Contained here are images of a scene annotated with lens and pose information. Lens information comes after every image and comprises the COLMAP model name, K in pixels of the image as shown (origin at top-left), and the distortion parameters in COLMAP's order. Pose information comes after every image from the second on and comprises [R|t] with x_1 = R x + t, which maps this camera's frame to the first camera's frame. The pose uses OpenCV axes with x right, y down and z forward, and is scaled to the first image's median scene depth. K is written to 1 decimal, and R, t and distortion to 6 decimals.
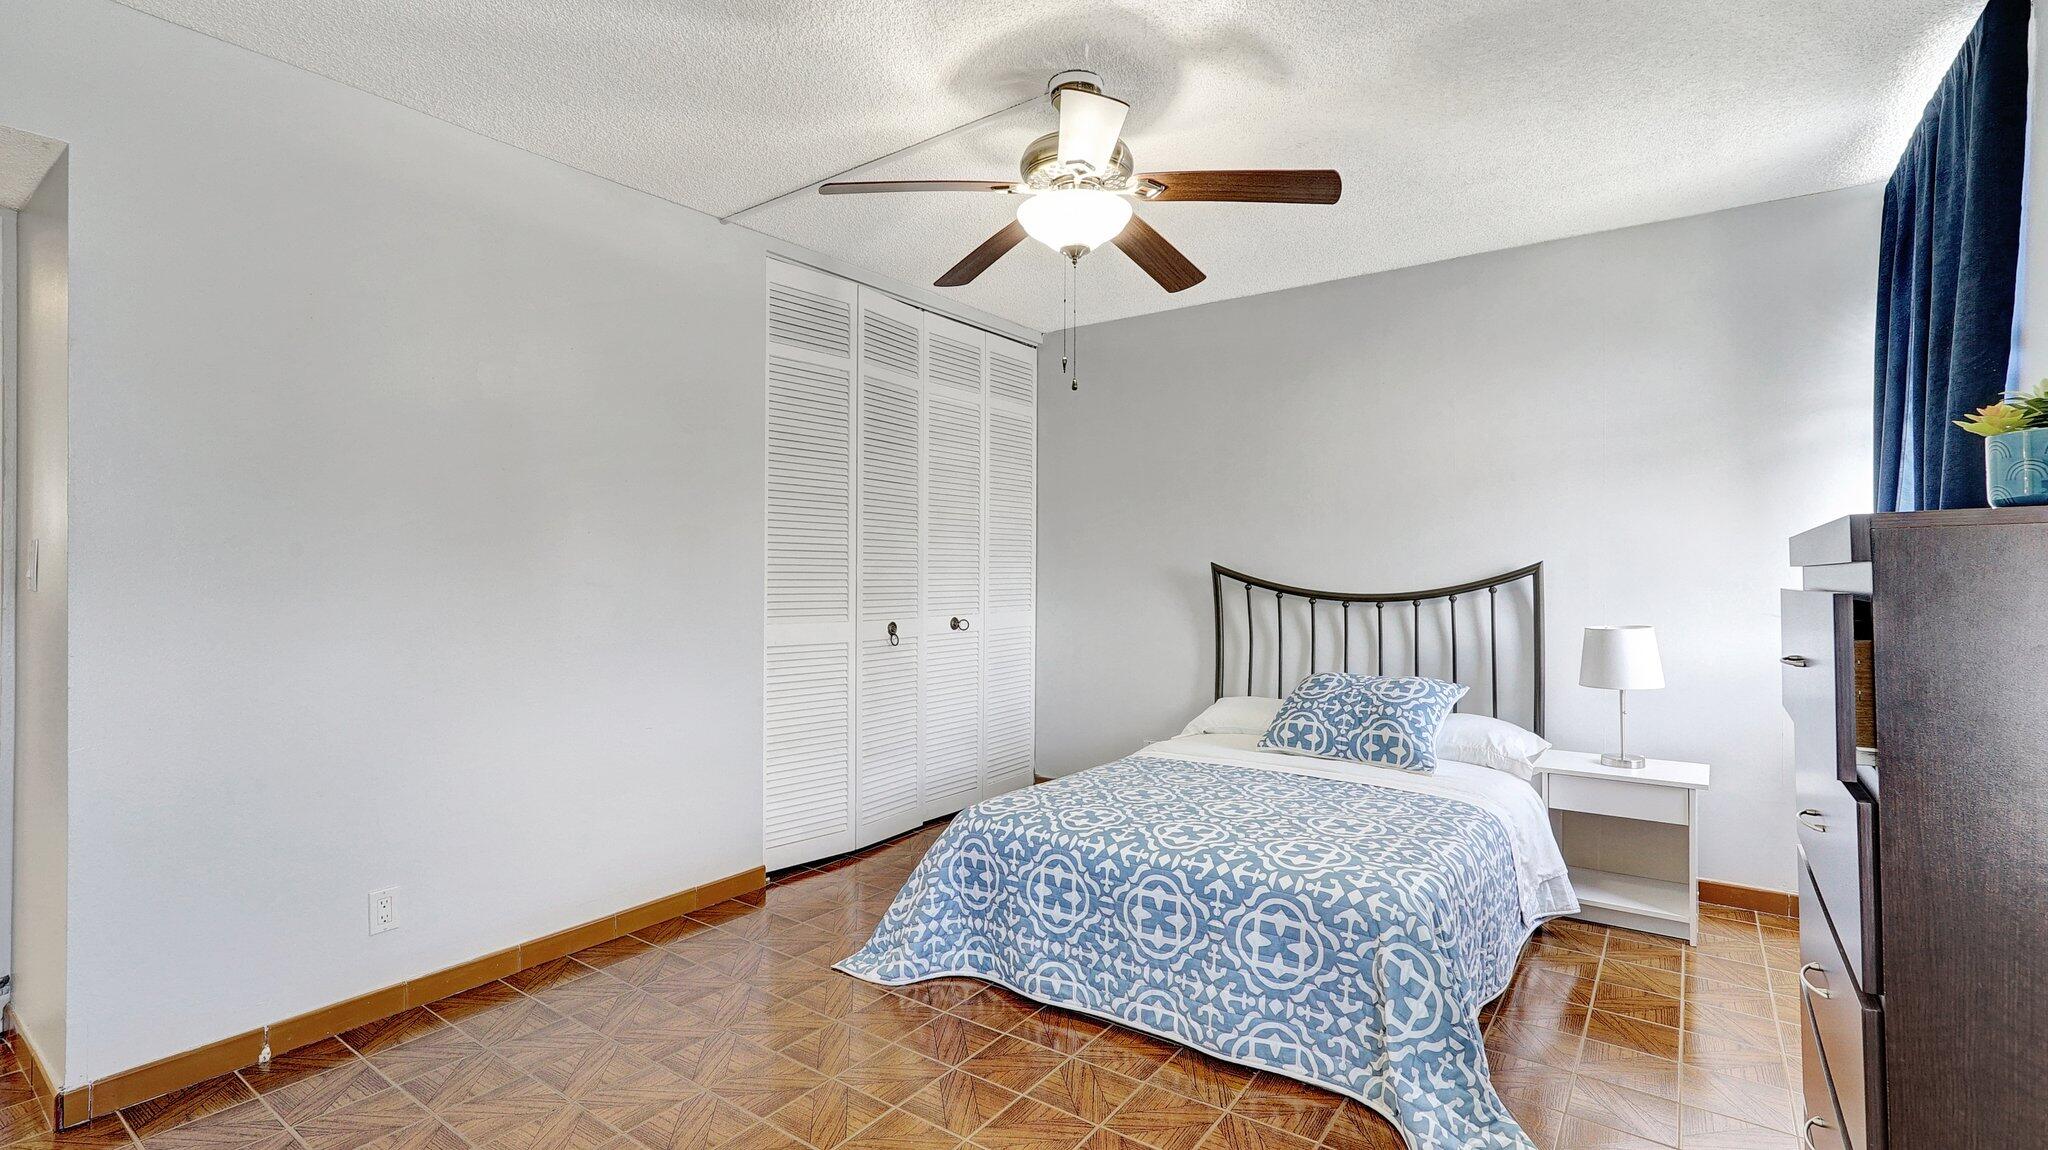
lens RADIAL K [[924.4, 0, 1023.0], [0, 924.4, 562.4], [0, 0, 1]] dist [-0.008433, 0.000051]
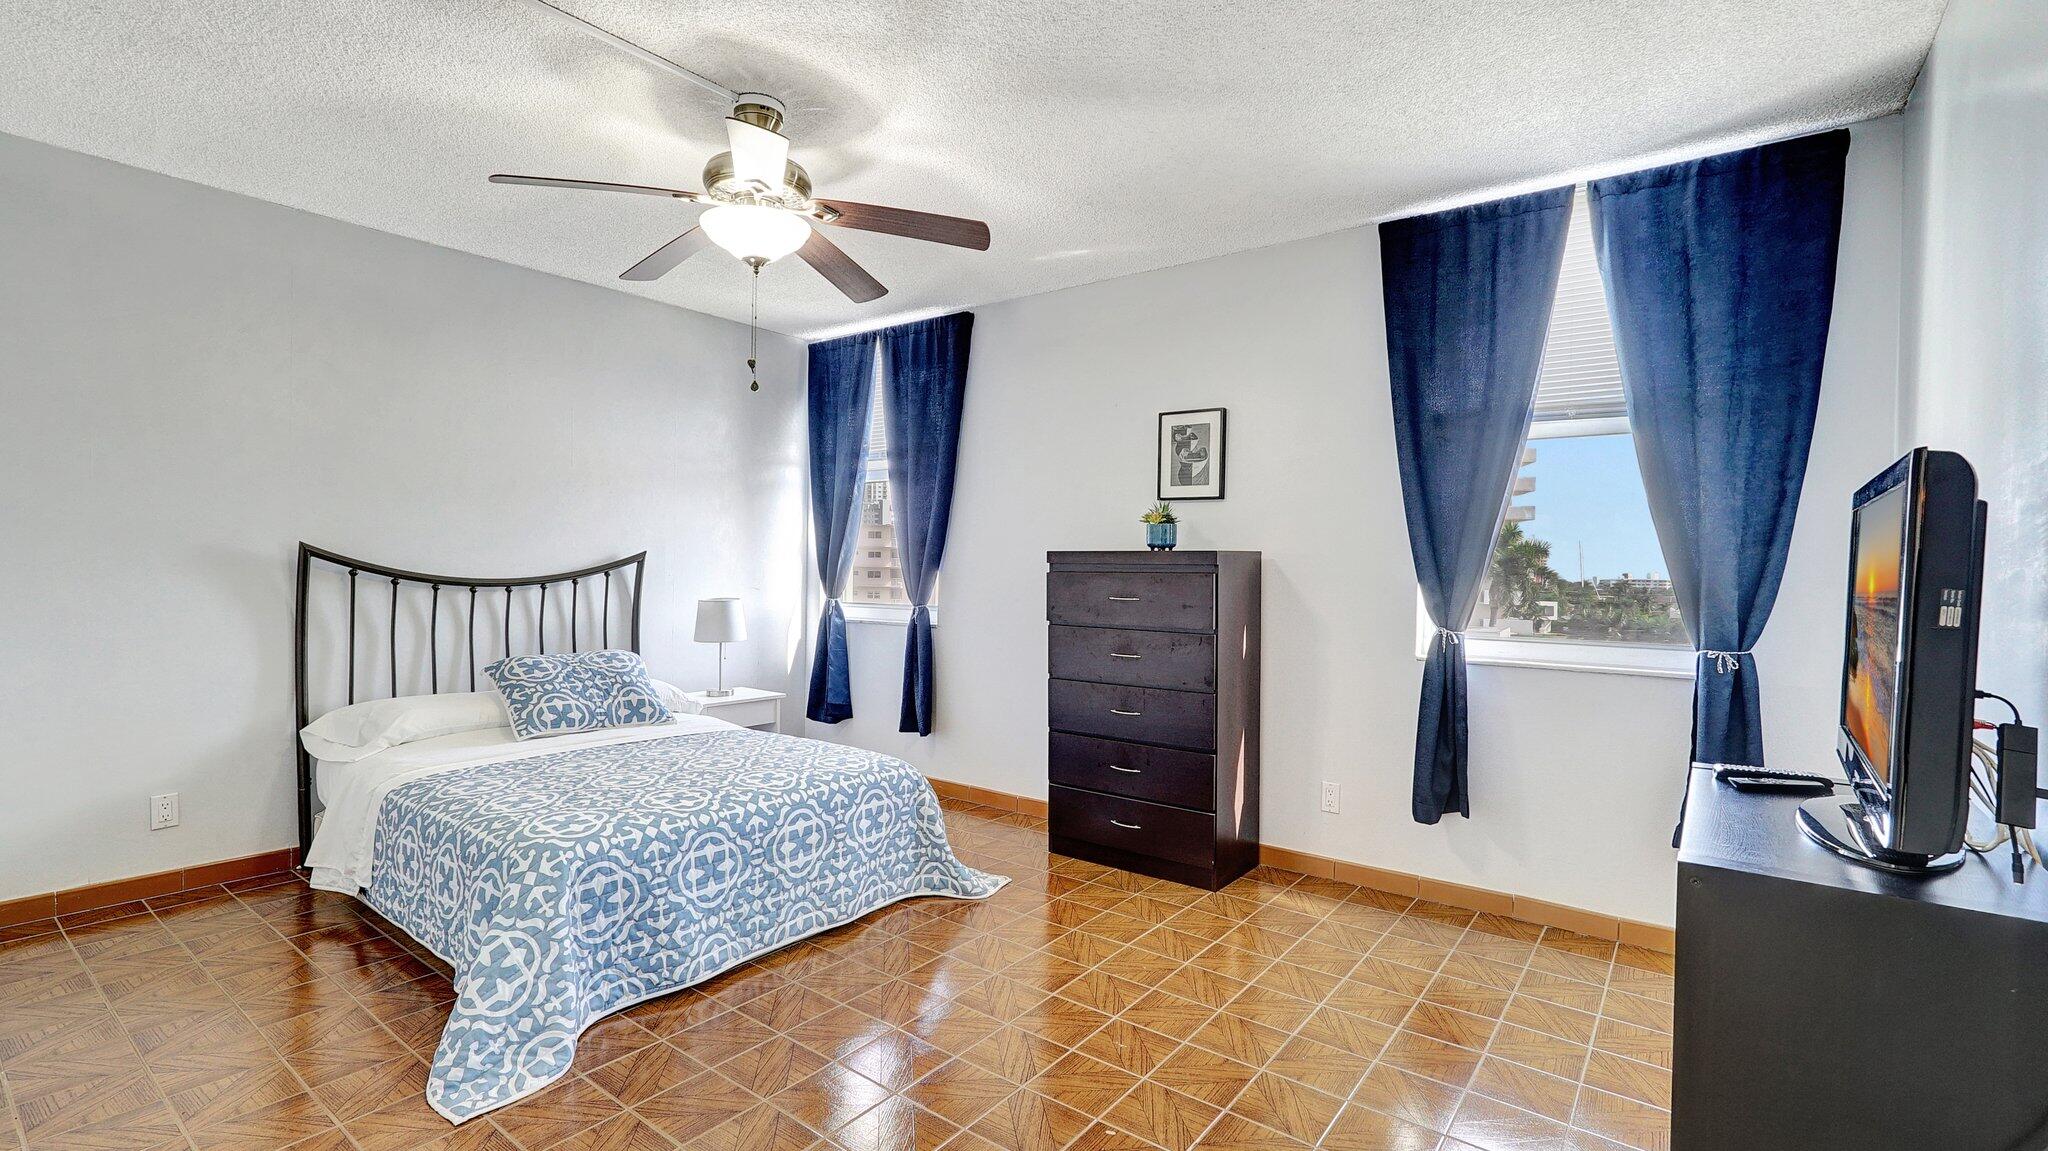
lens RADIAL K [[910.3, 0, 1021.9], [0, 910.3, 573.0], [0, 0, 1]] dist [-0.012687, -0.000068]
pose [[0.032327, -0.004961, 0.999465, -0.893013], [-0.025653, 0.999654, 0.005792, 0.010455], [-0.999148, -0.025827, 0.032189, 0.579722]]
